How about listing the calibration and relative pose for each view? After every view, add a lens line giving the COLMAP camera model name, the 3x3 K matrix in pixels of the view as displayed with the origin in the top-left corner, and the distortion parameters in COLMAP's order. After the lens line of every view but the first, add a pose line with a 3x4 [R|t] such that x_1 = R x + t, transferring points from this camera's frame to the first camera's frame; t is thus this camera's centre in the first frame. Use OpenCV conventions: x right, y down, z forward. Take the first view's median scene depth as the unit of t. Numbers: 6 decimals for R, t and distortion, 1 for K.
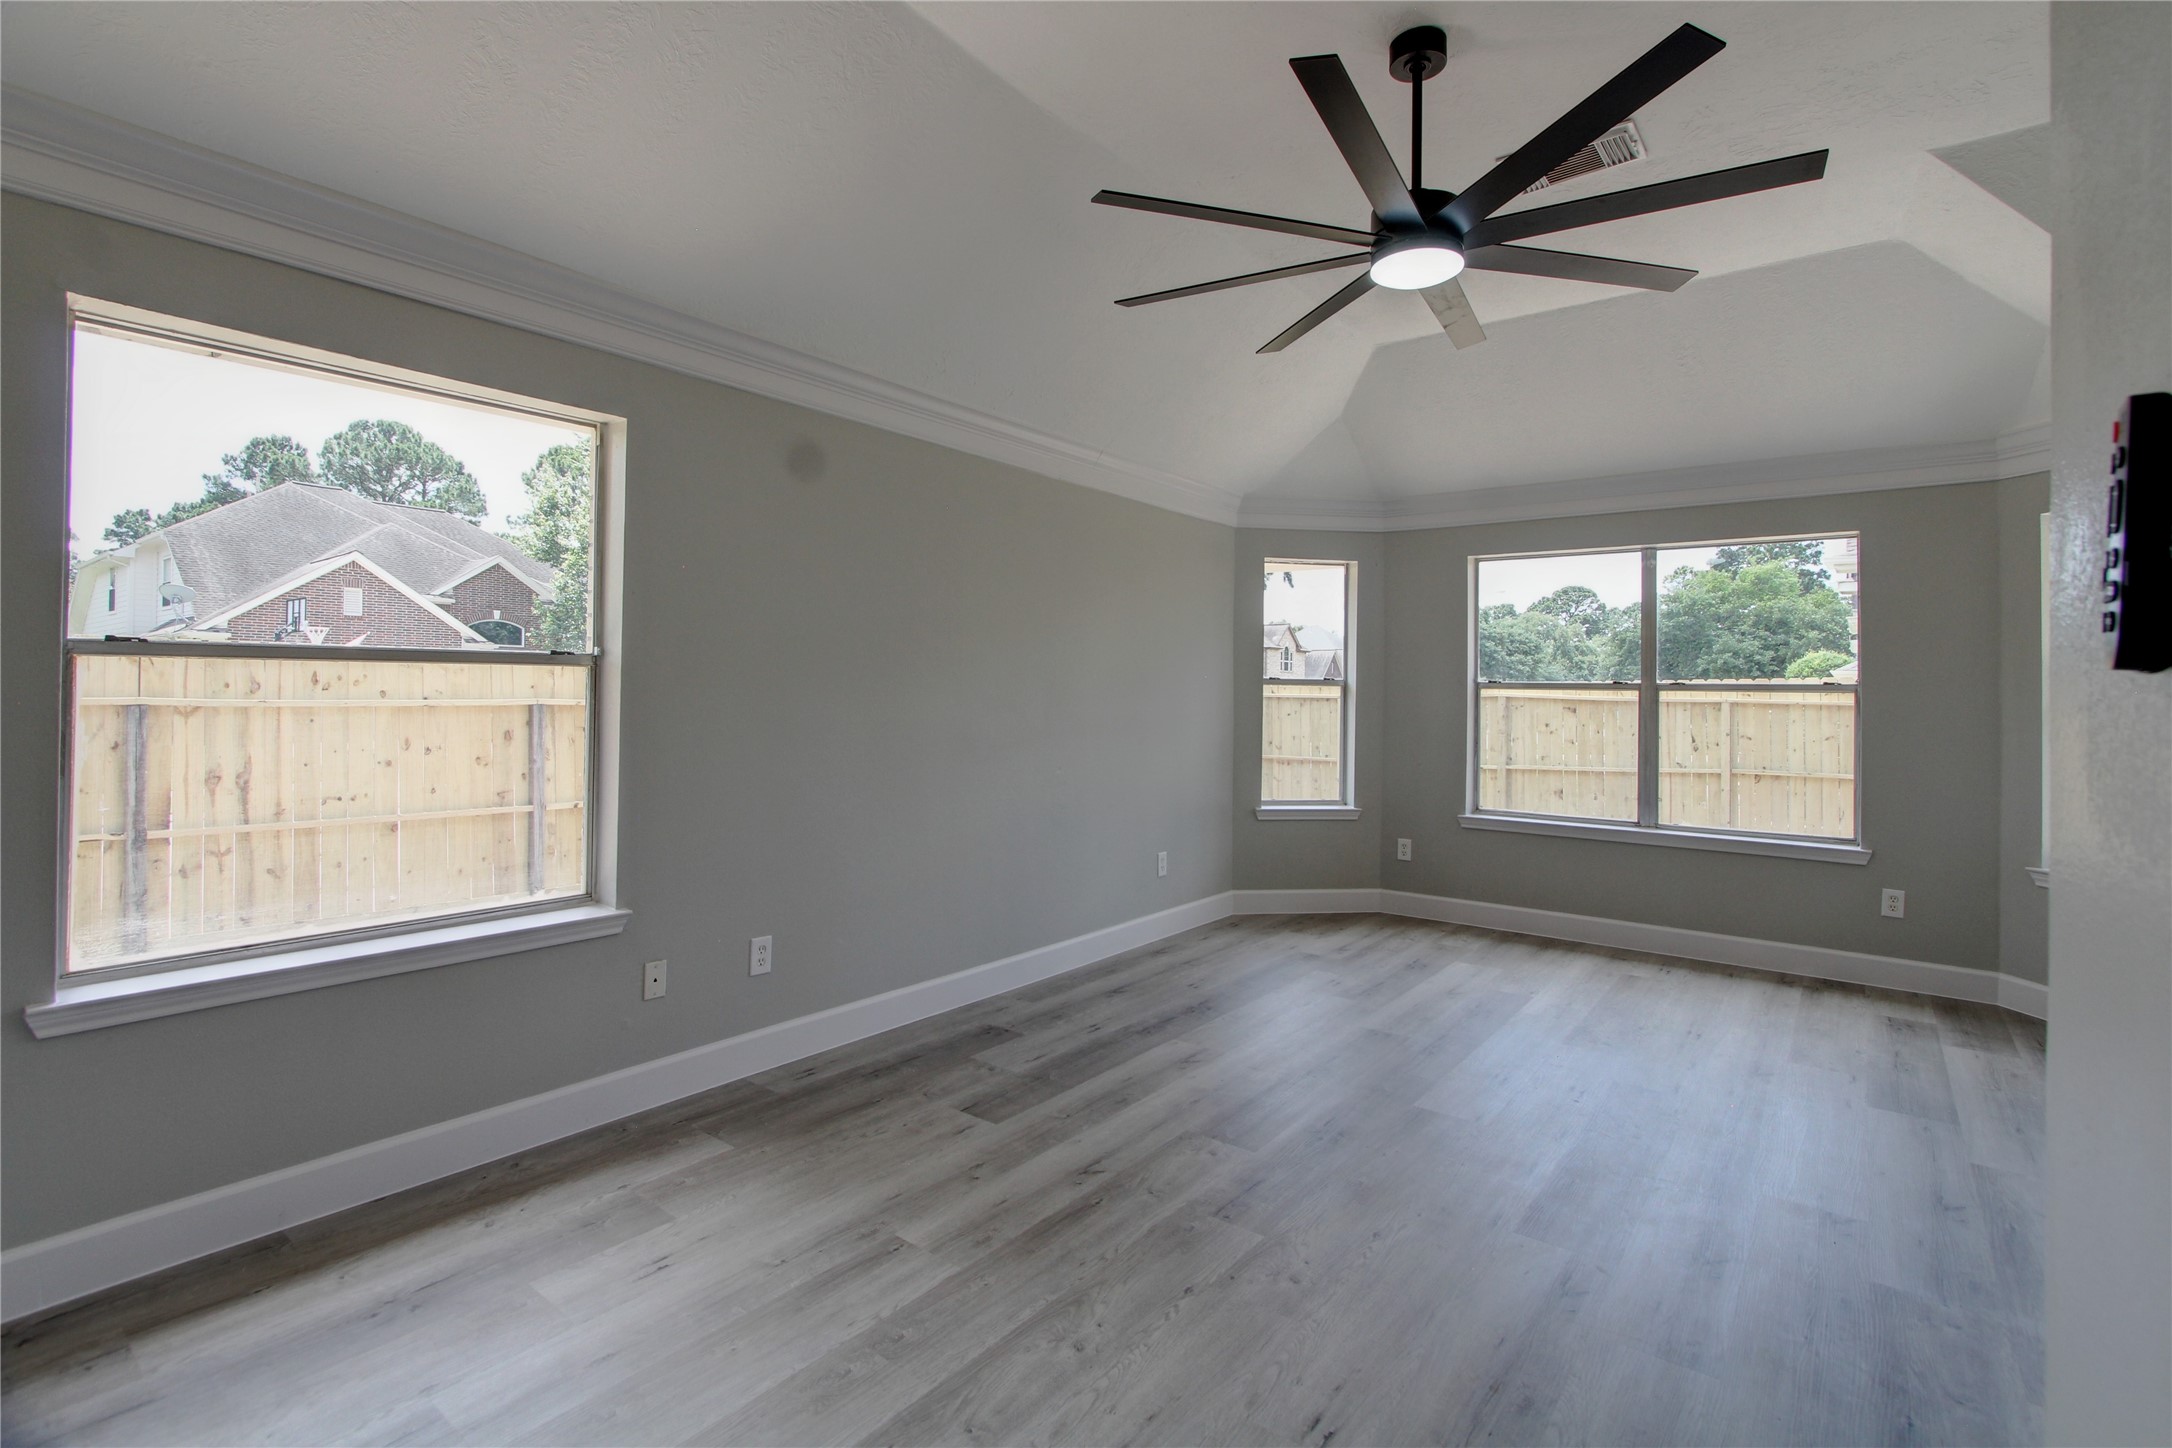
lens RADIAL K [[1009.7, 0, 1103.5], [0, 1009.7, 675.6], [0, 0, 1]] dist [-0.015323, 0.000166]
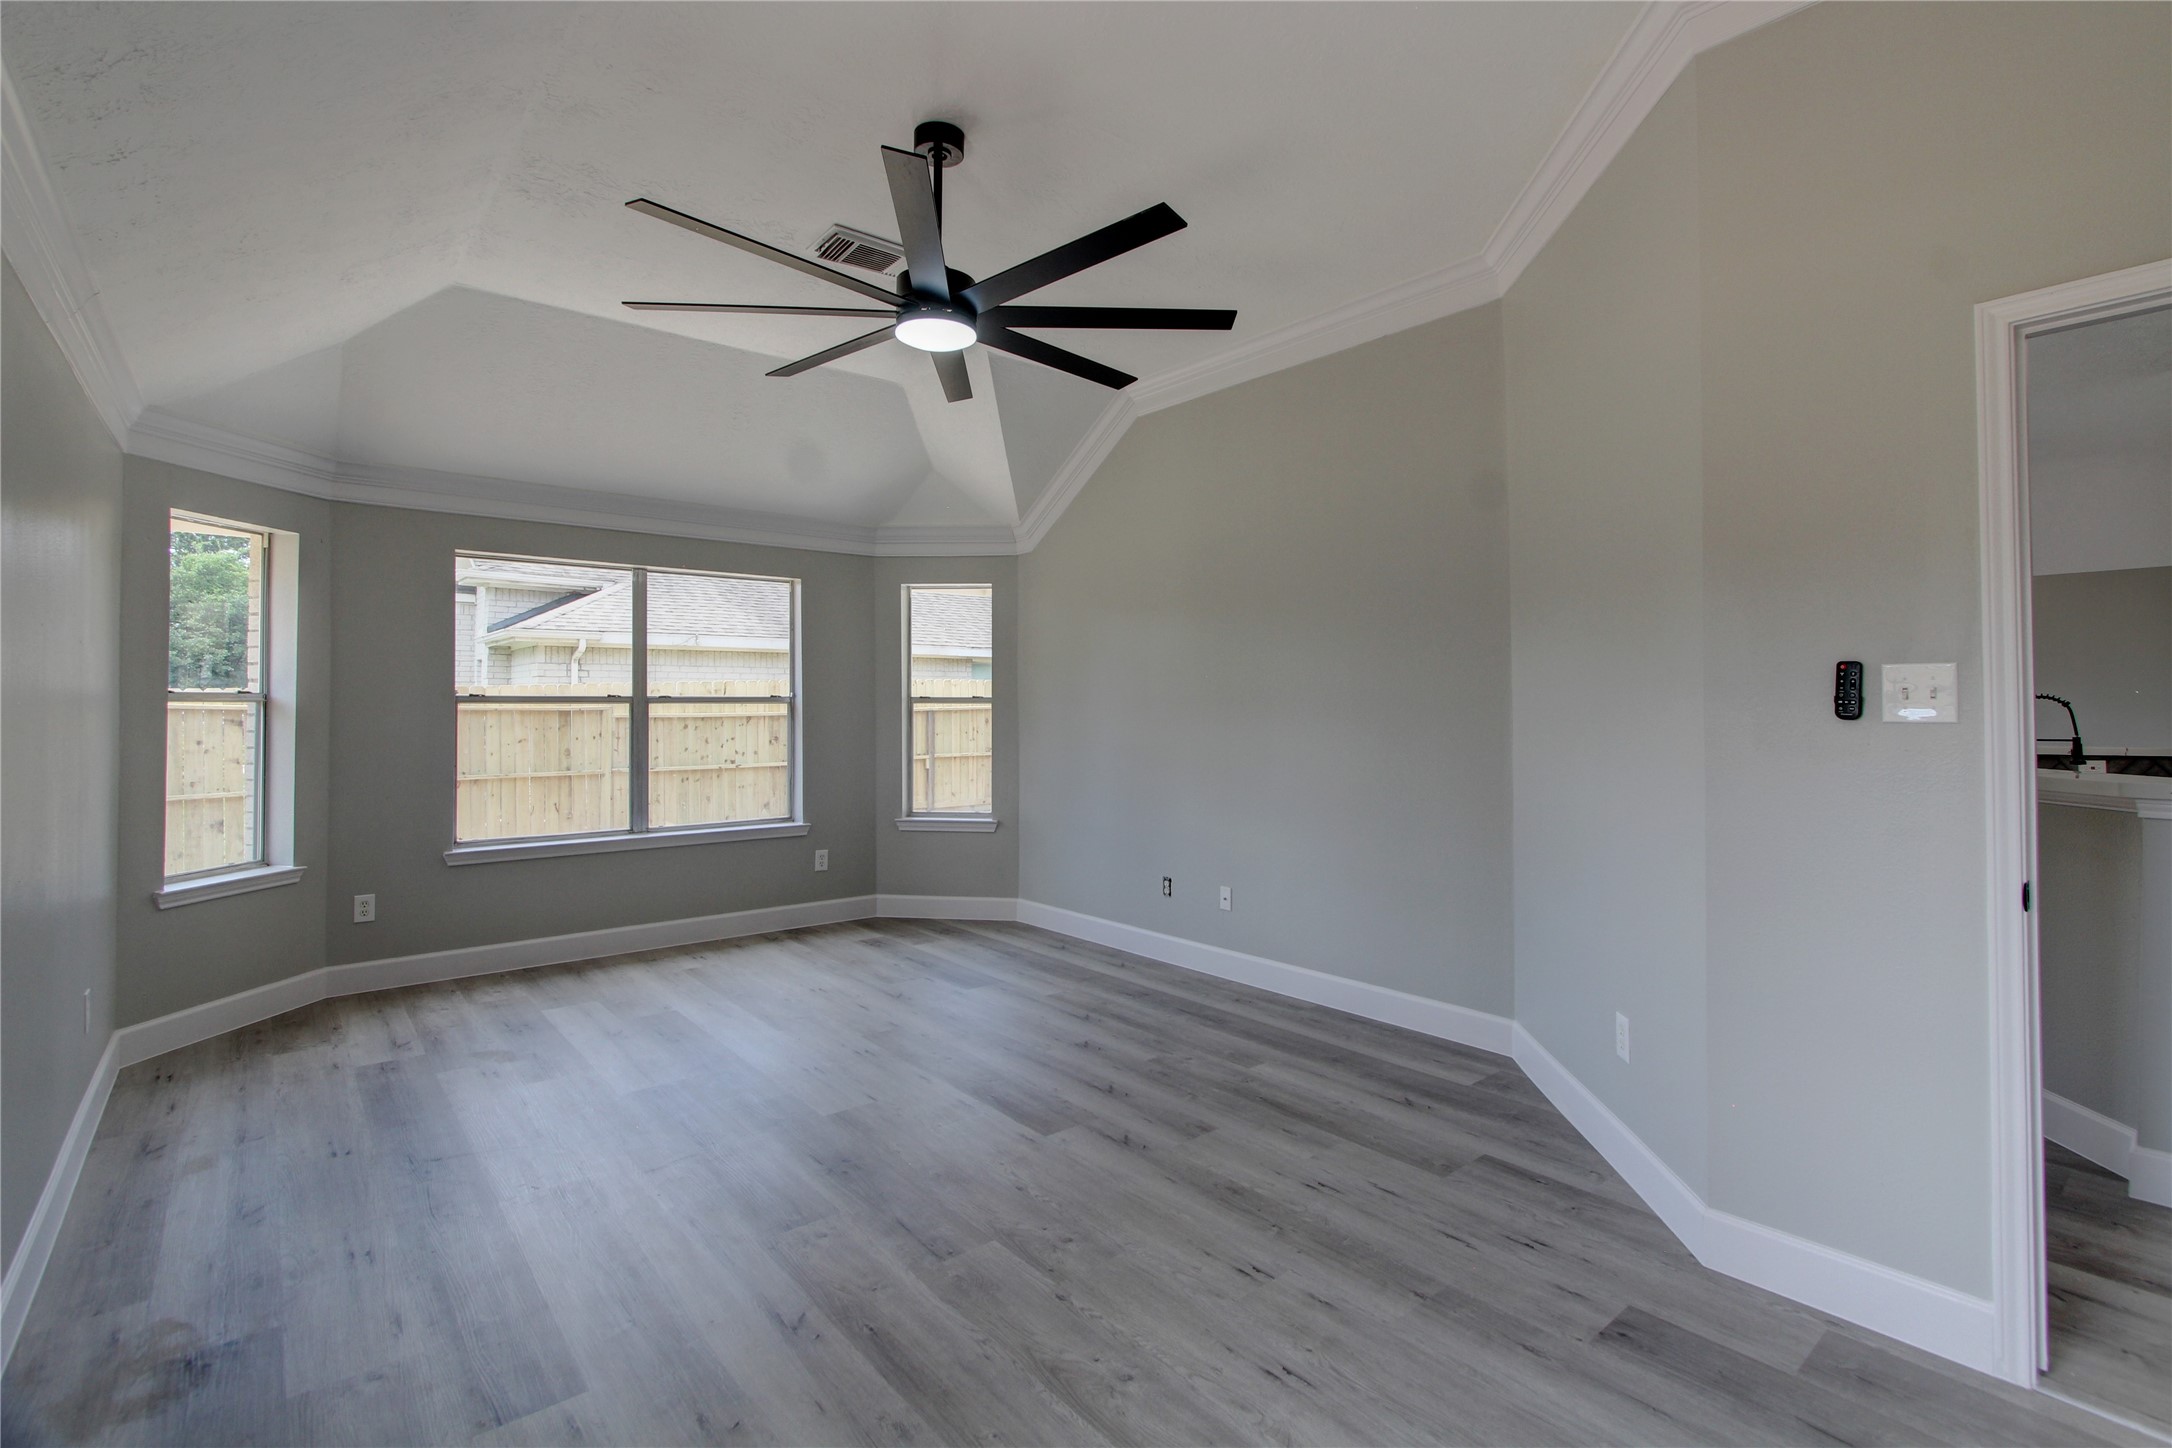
lens RADIAL K [[1000.0, 0, 1091.1], [0, 1000.0, 693.6], [0, 0, 1]] dist [-0.018607, 0.000033]
pose [[0.217546, -0.006466, 0.976029, -0.375371], [-0.010610, 0.999903, 0.008989, -0.009850], [-0.975992, -0.012311, 0.217456, 0.310633]]
